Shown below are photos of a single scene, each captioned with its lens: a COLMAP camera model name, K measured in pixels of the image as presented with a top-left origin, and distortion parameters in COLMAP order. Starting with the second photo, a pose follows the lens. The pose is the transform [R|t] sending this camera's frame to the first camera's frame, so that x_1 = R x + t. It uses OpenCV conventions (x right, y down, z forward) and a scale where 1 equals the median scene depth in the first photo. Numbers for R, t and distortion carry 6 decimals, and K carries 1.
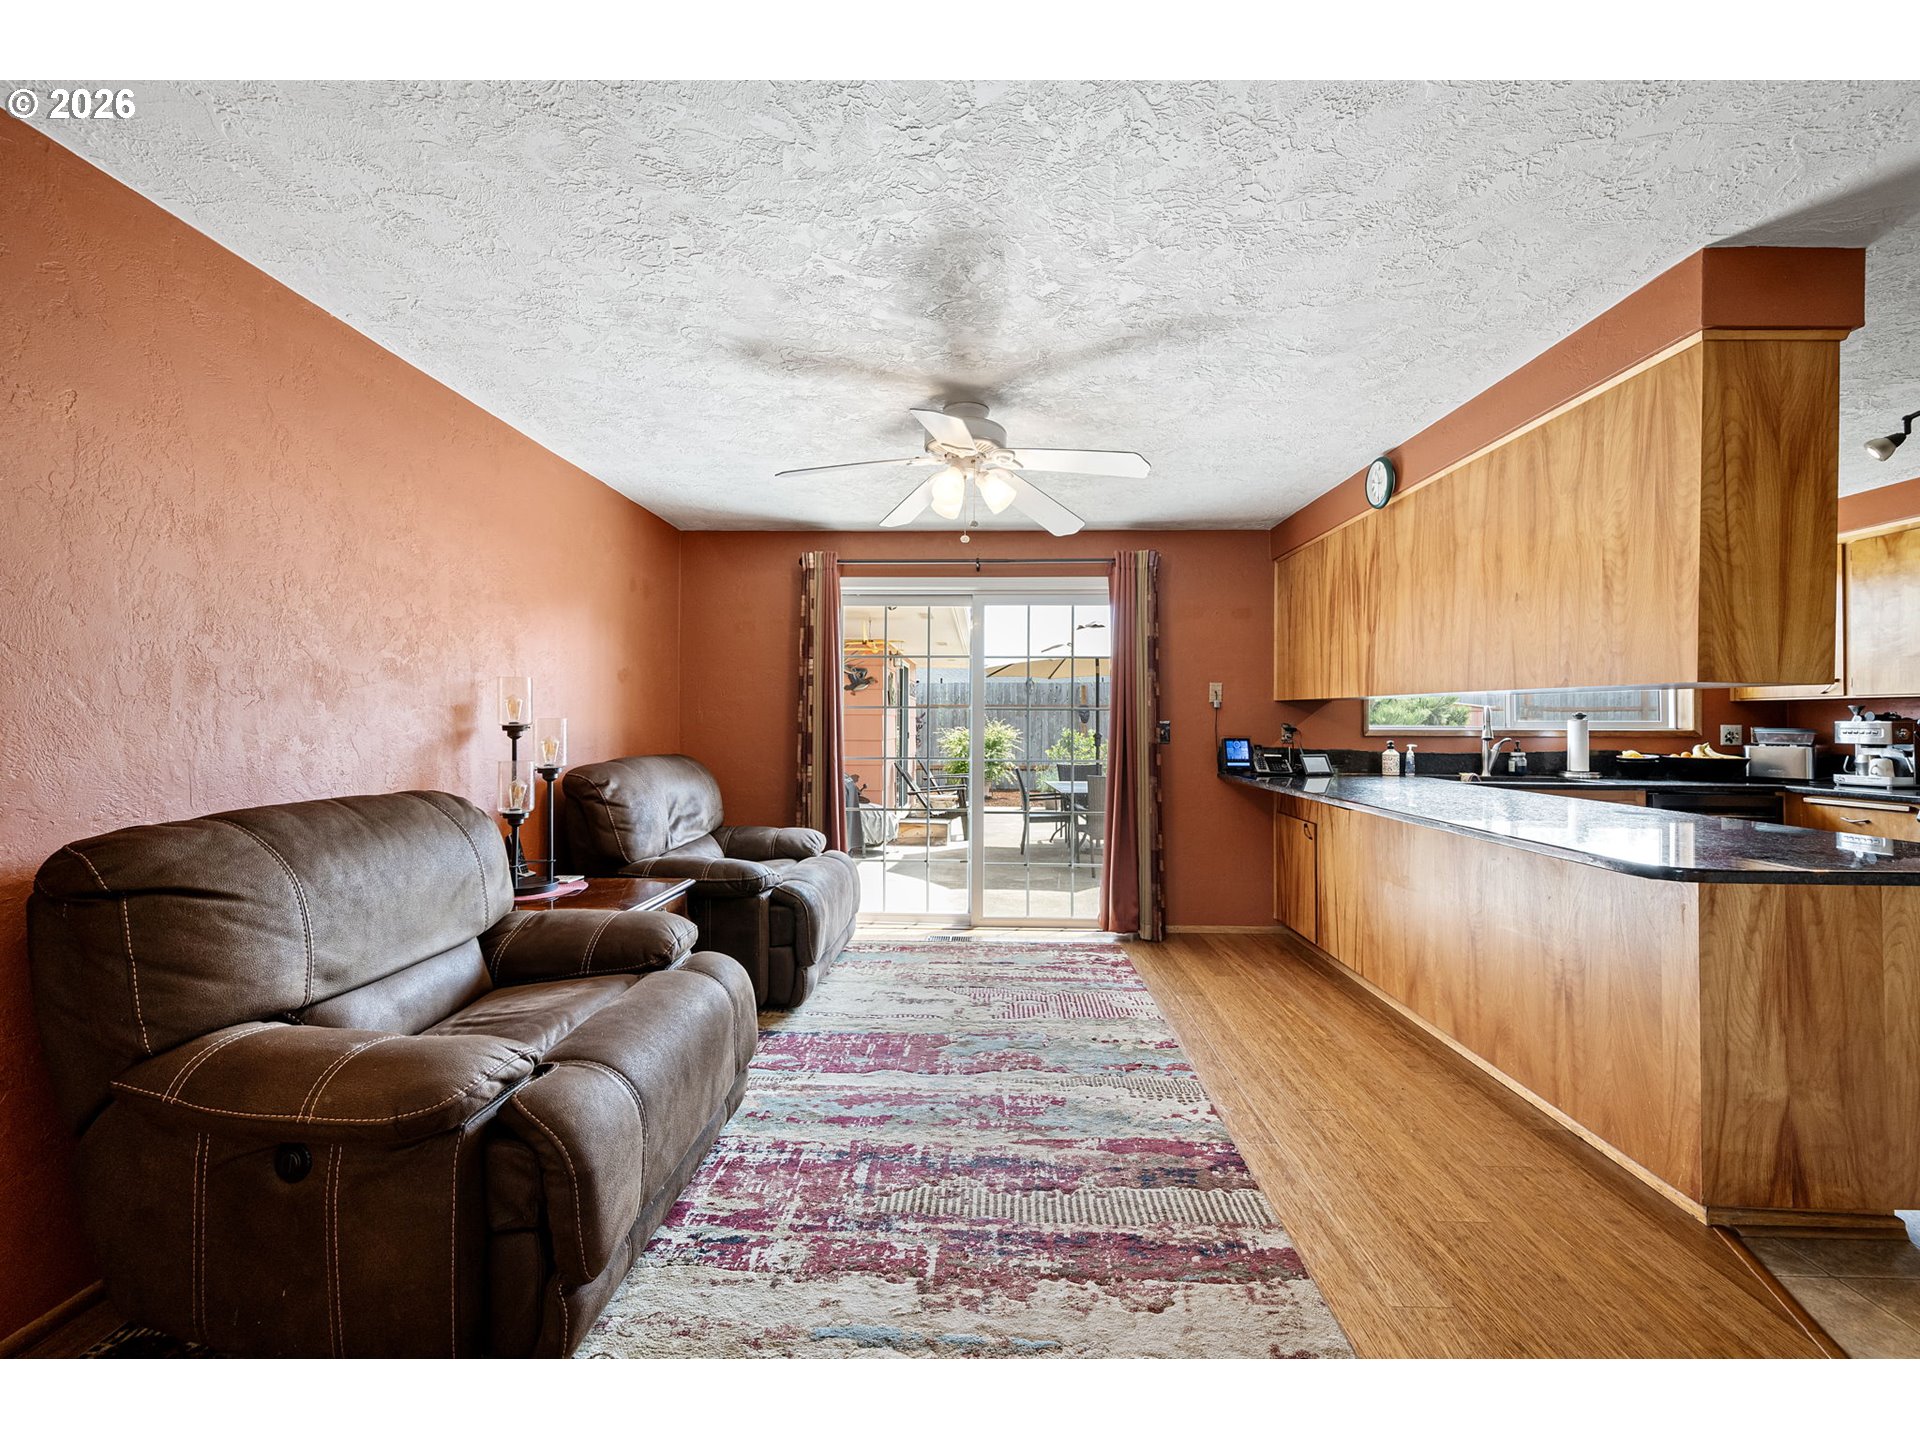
lens RADIAL K [[792.0, 0, 969.0], [0, 792.0, 711.1], [0, 0, 1]] dist [0.001490, -0.000750]
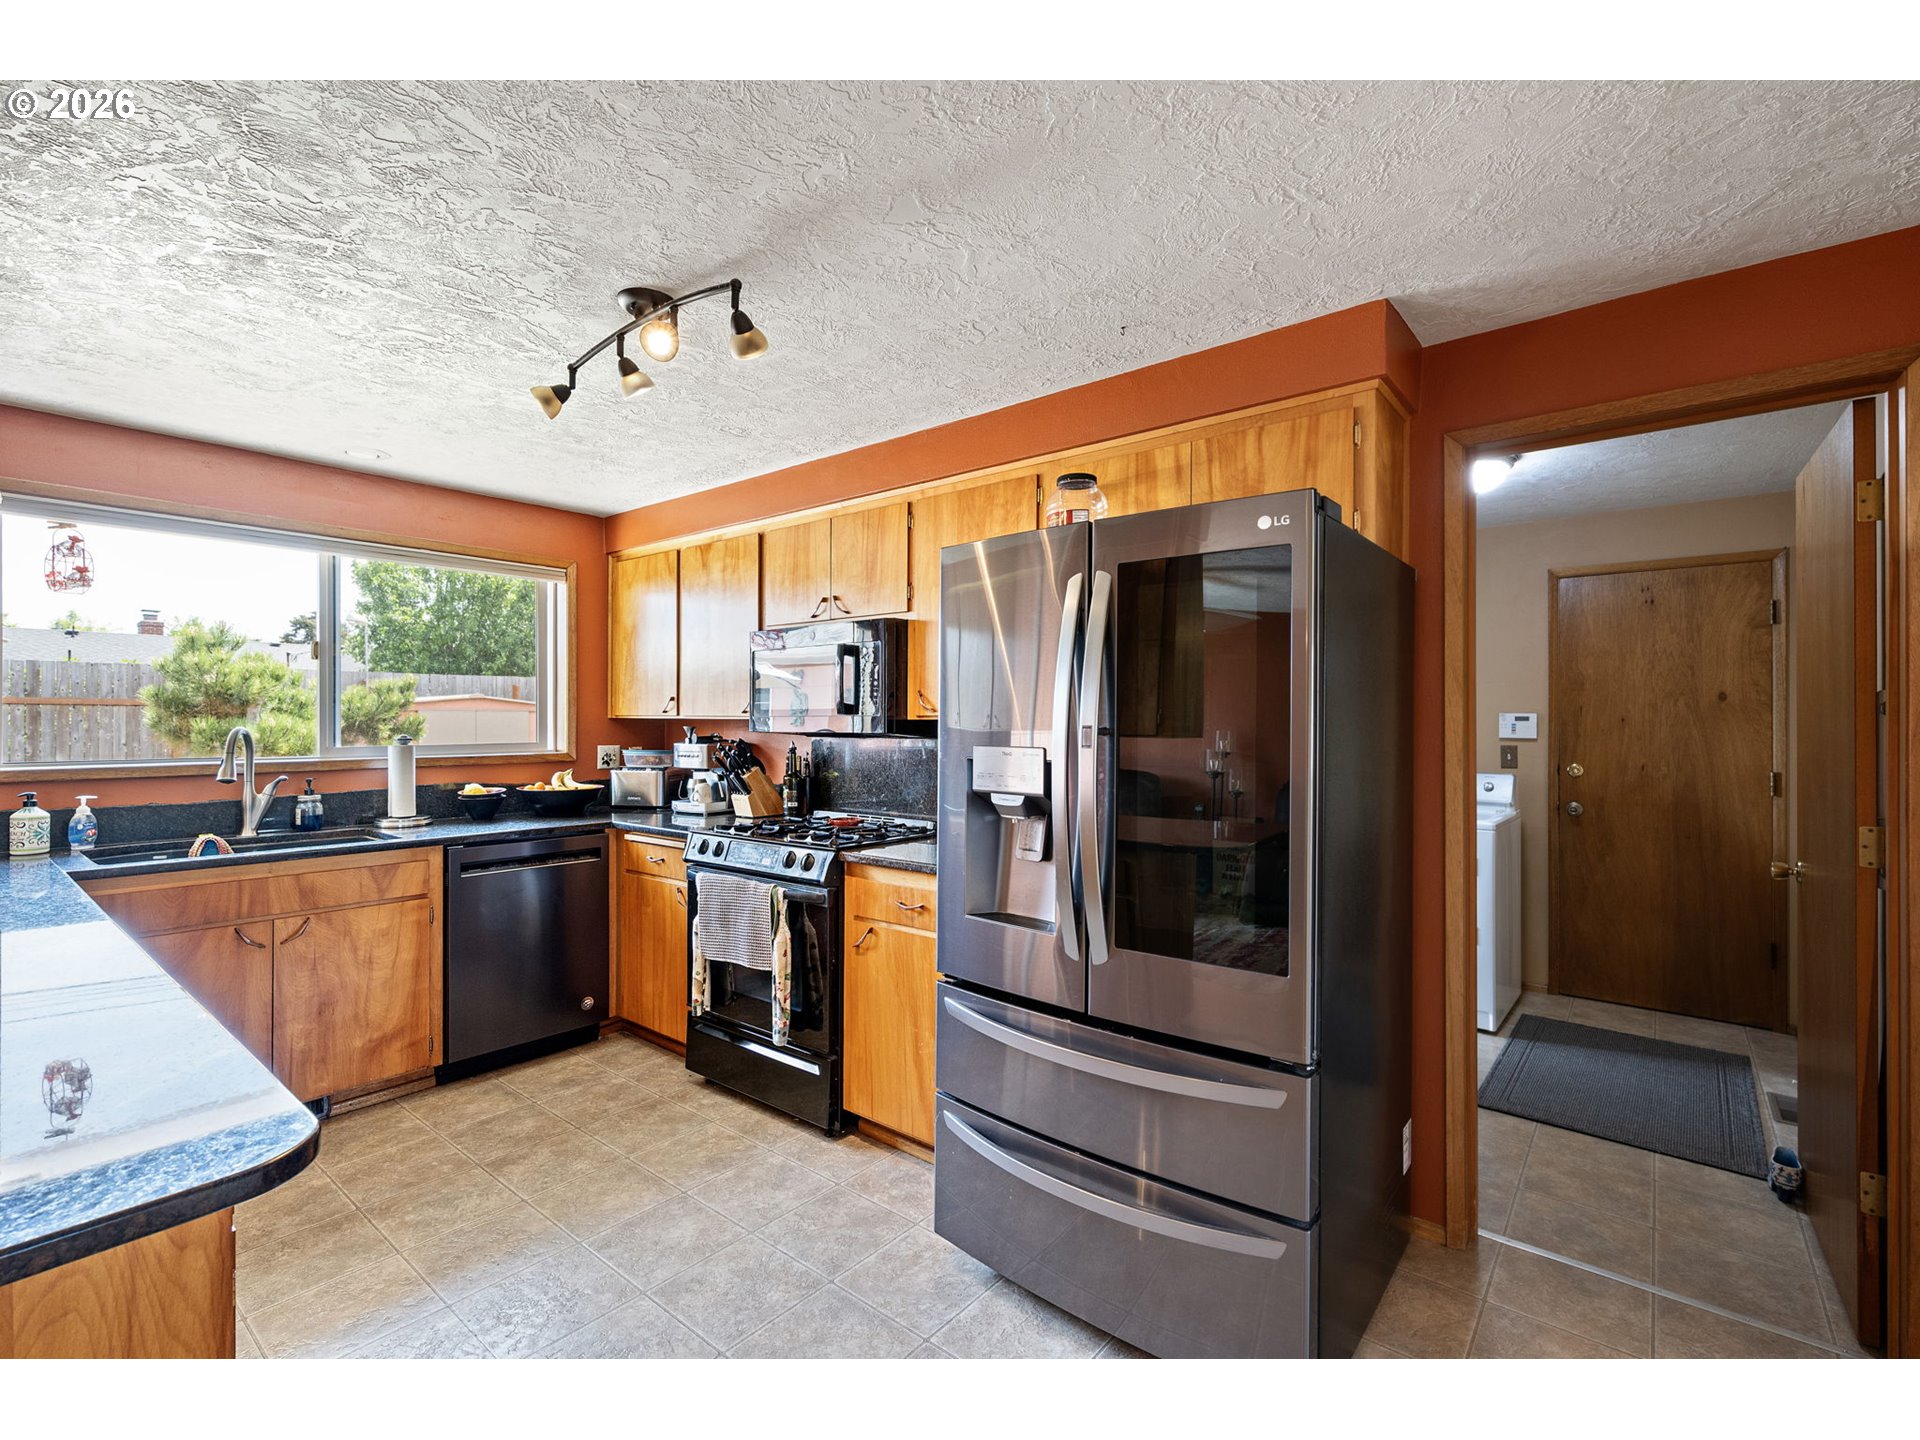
lens RADIAL K [[853.8, 0, 958.8], [0, 853.8, 720.3], [0, 0, 1]] dist [0.001049, -0.000428]
pose [[0.607172, -0.004335, 0.794559, 0.561454], [-0.010780, 0.999848, 0.013693, -0.034809], [-0.794497, -0.016879, 0.607033, 0.148964]]
